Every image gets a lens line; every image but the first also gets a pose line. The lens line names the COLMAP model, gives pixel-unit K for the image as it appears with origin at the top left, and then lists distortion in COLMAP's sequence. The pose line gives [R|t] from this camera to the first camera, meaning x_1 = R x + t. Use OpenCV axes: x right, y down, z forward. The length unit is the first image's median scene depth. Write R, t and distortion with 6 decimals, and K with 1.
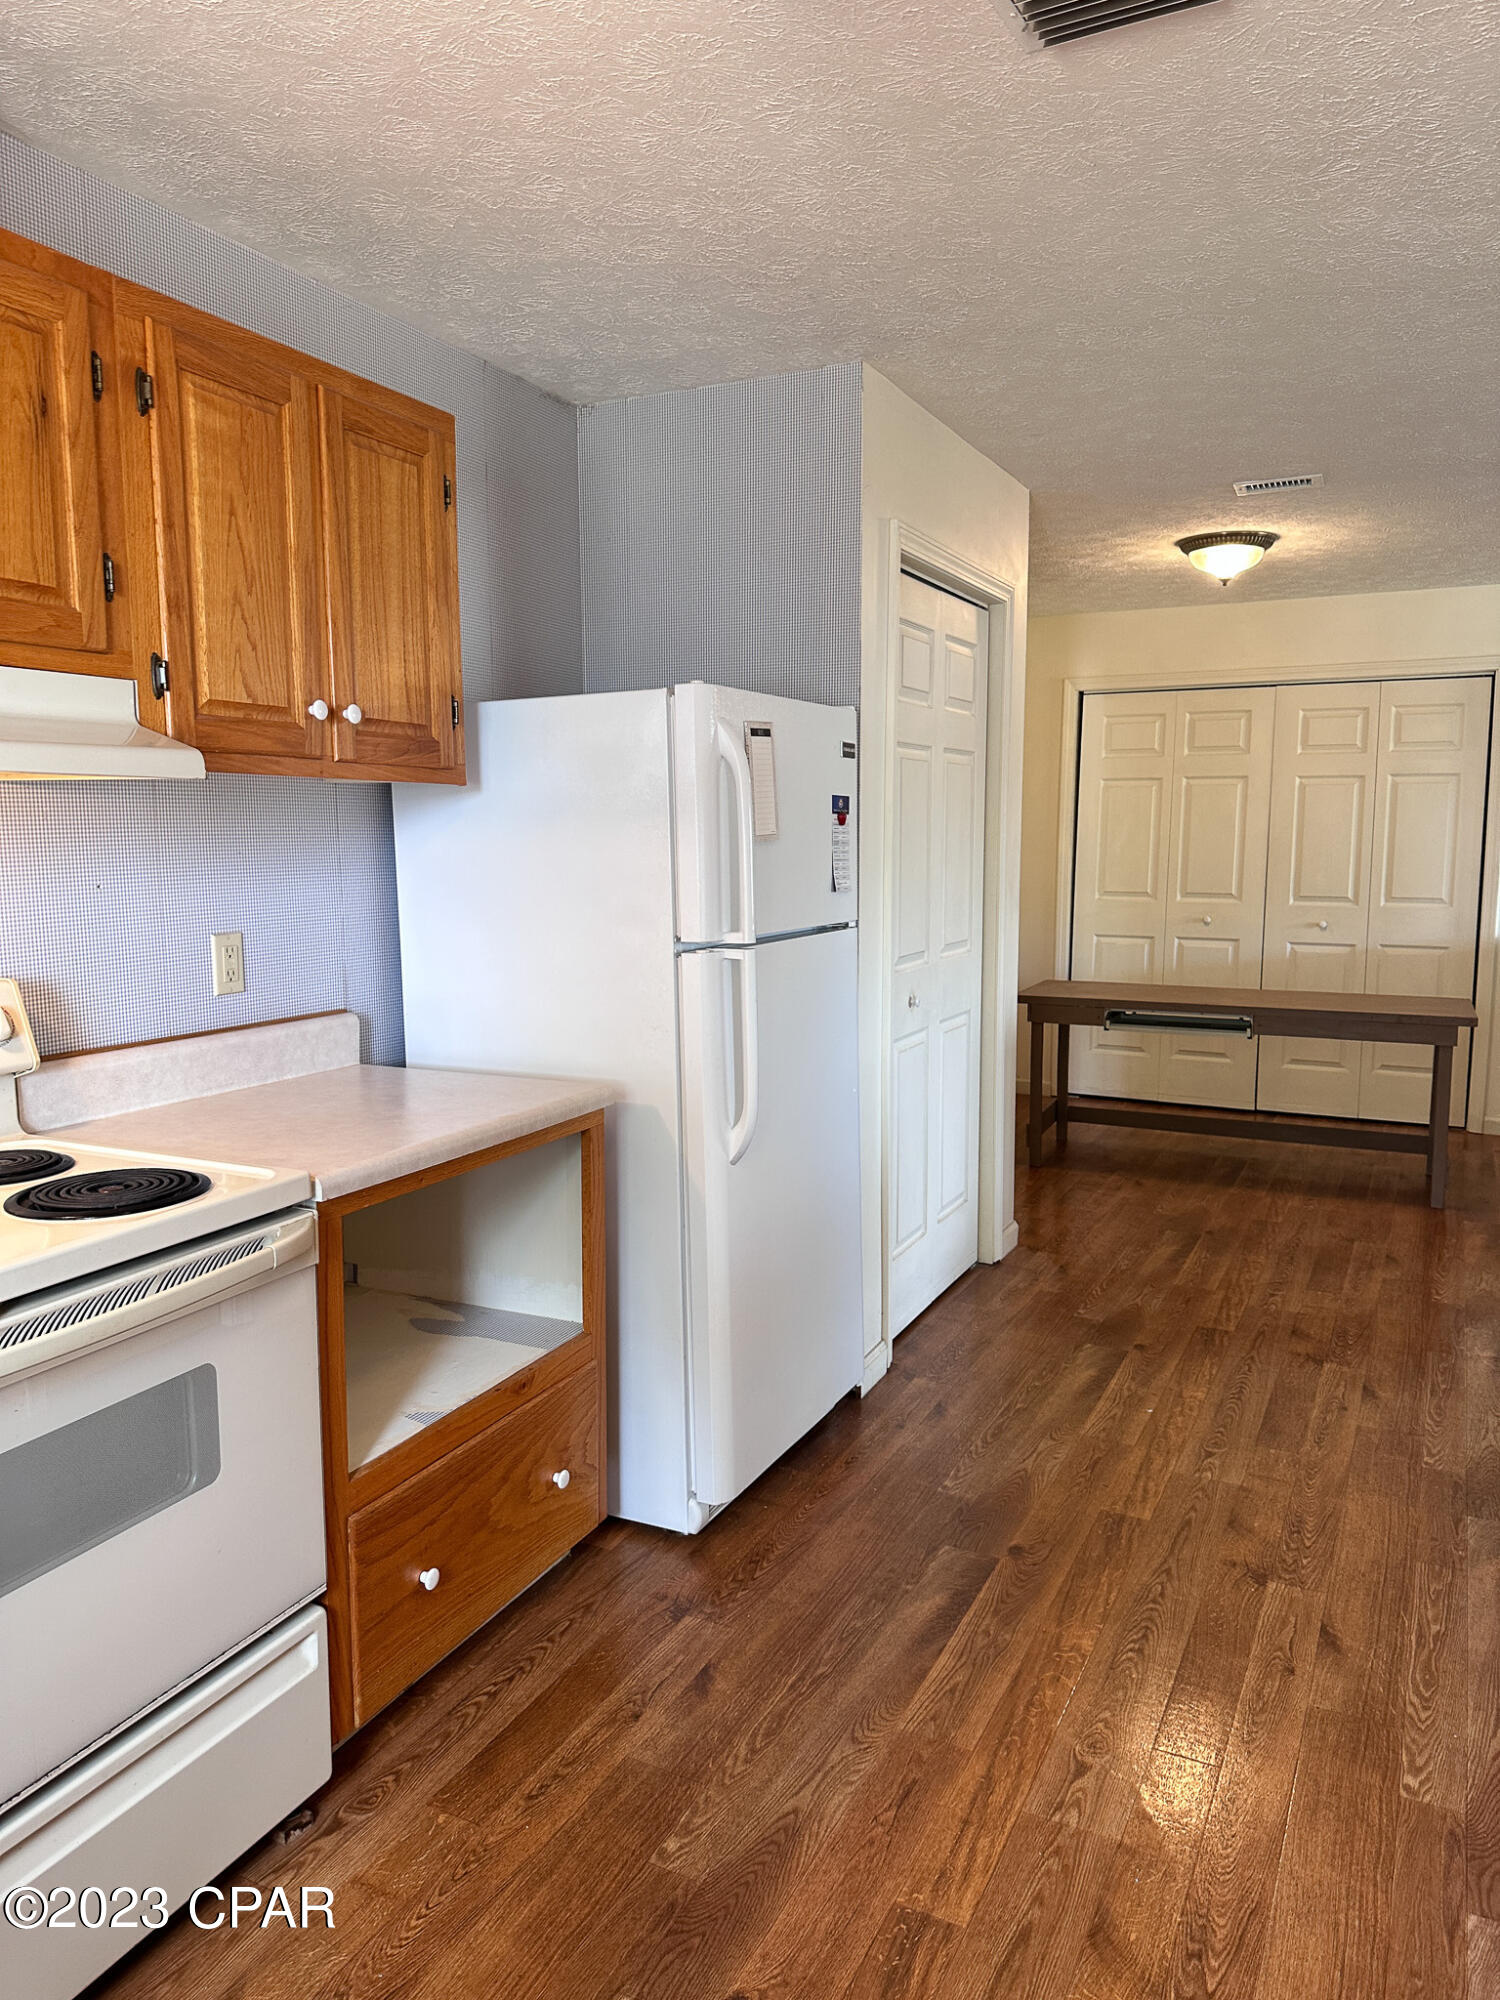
lens RADIAL K [[1380.2, 0, 747.0], [0, 1380.2, 974.7], [0, 0, 1]] dist [-0.001318, -0.000515]
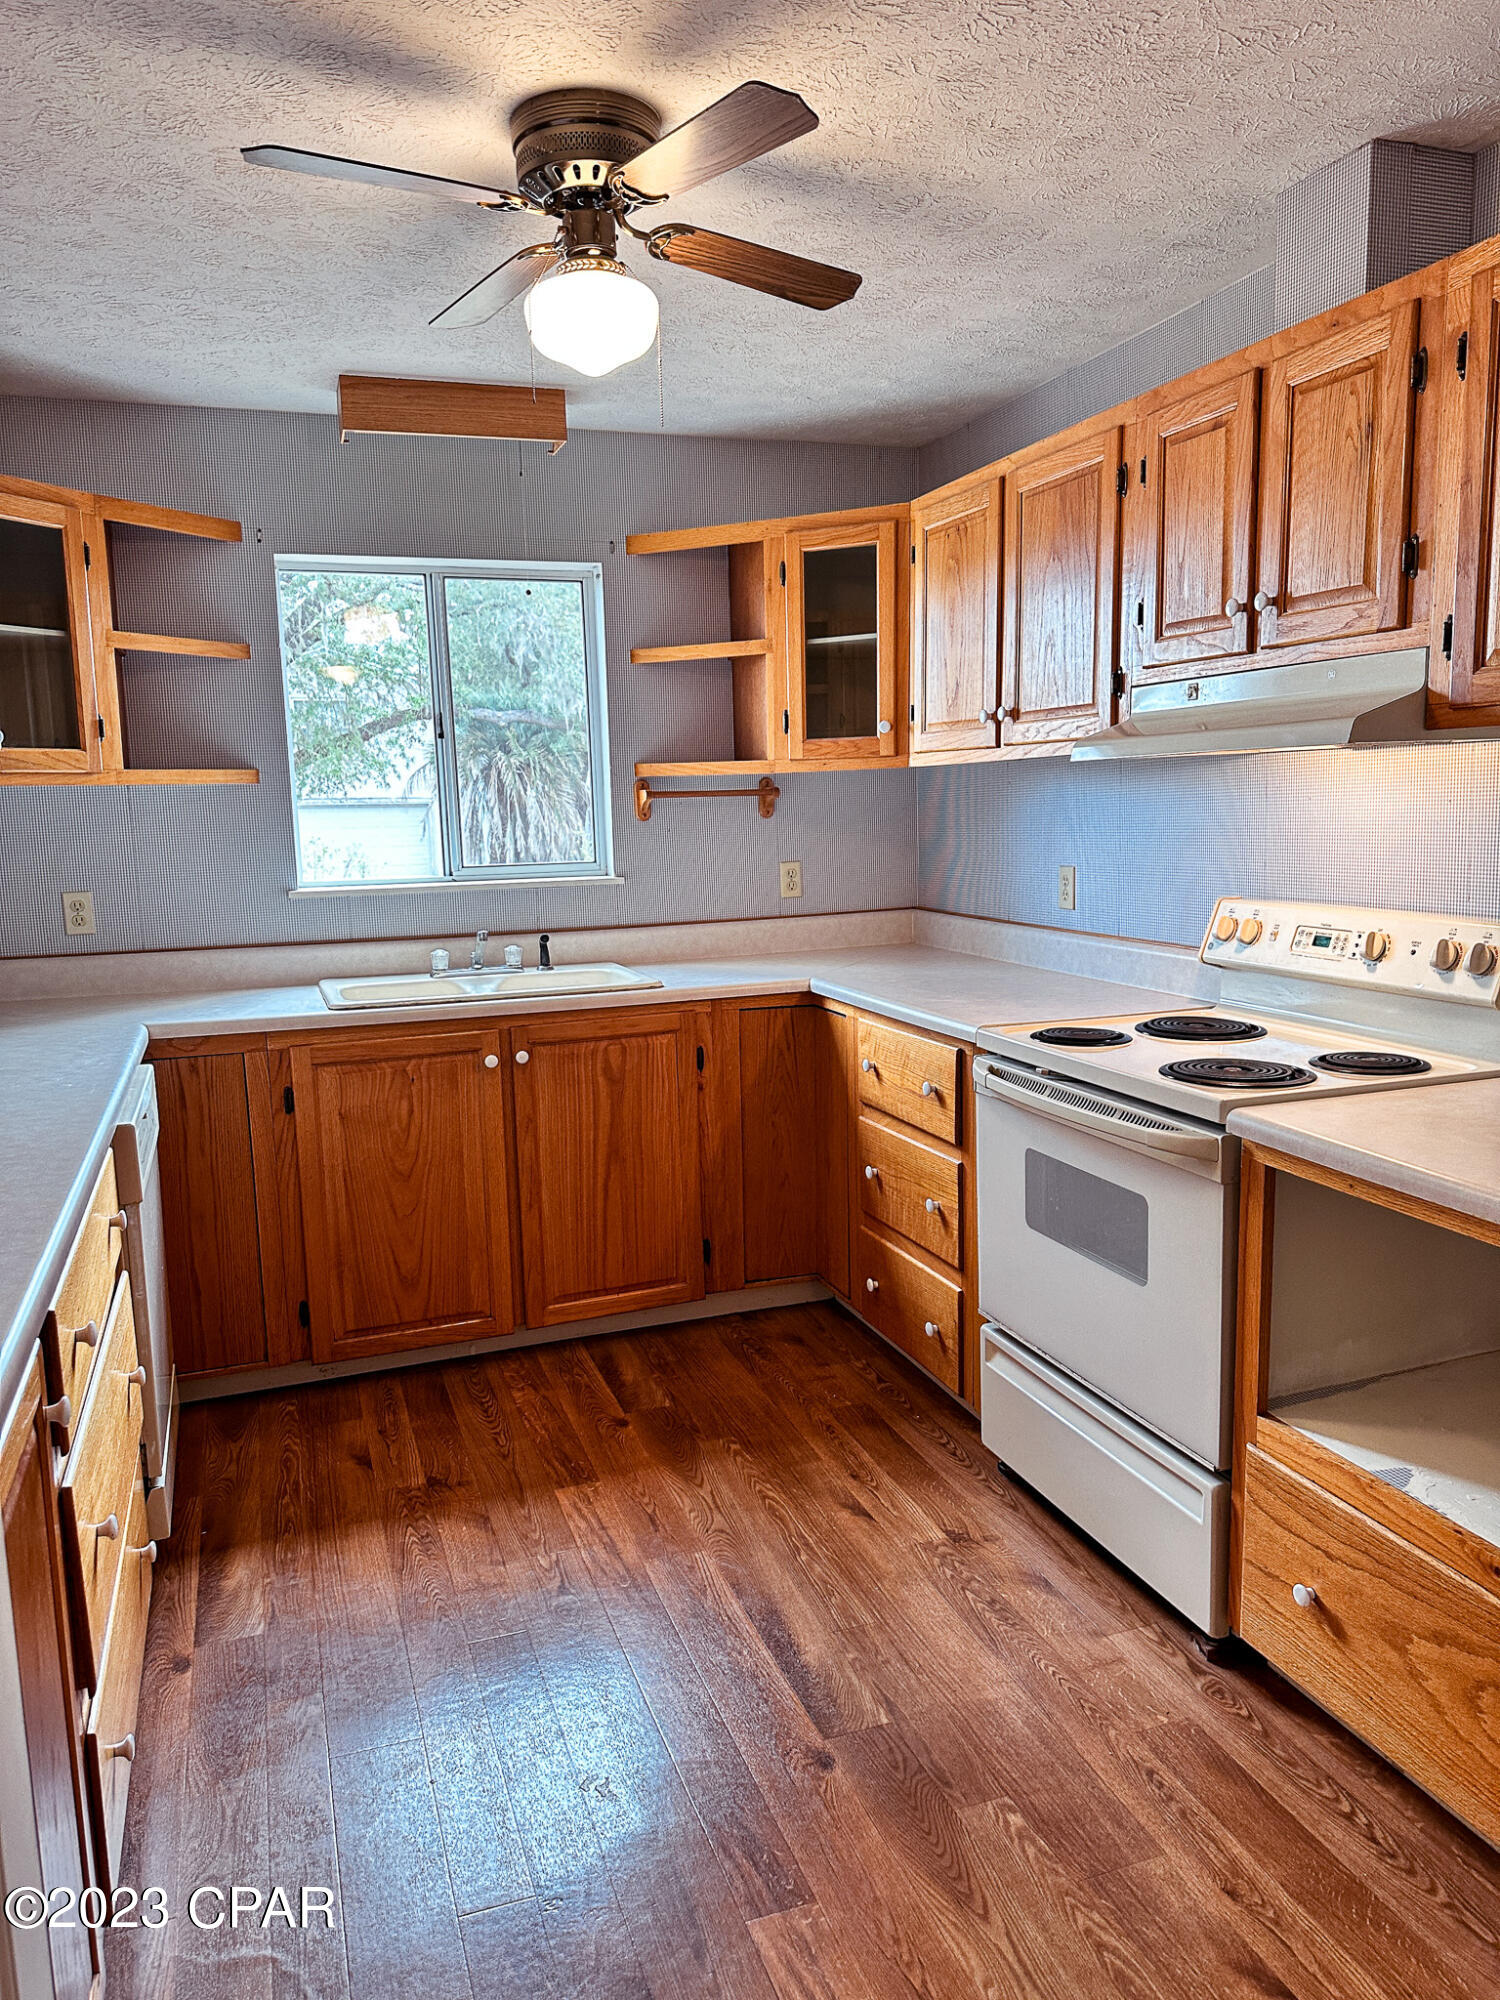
lens RADIAL K [[1367.8, 0, 750.0], [0, 1367.8, 1000.0], [0, 0, 1]] dist [0.057493, -0.068527]
pose [[-0.679990, 0.126191, -0.722280, 0.721927], [-0.057451, 0.972880, 0.224062, -0.160539], [0.730967, 0.193856, -0.654299, 1.390572]]
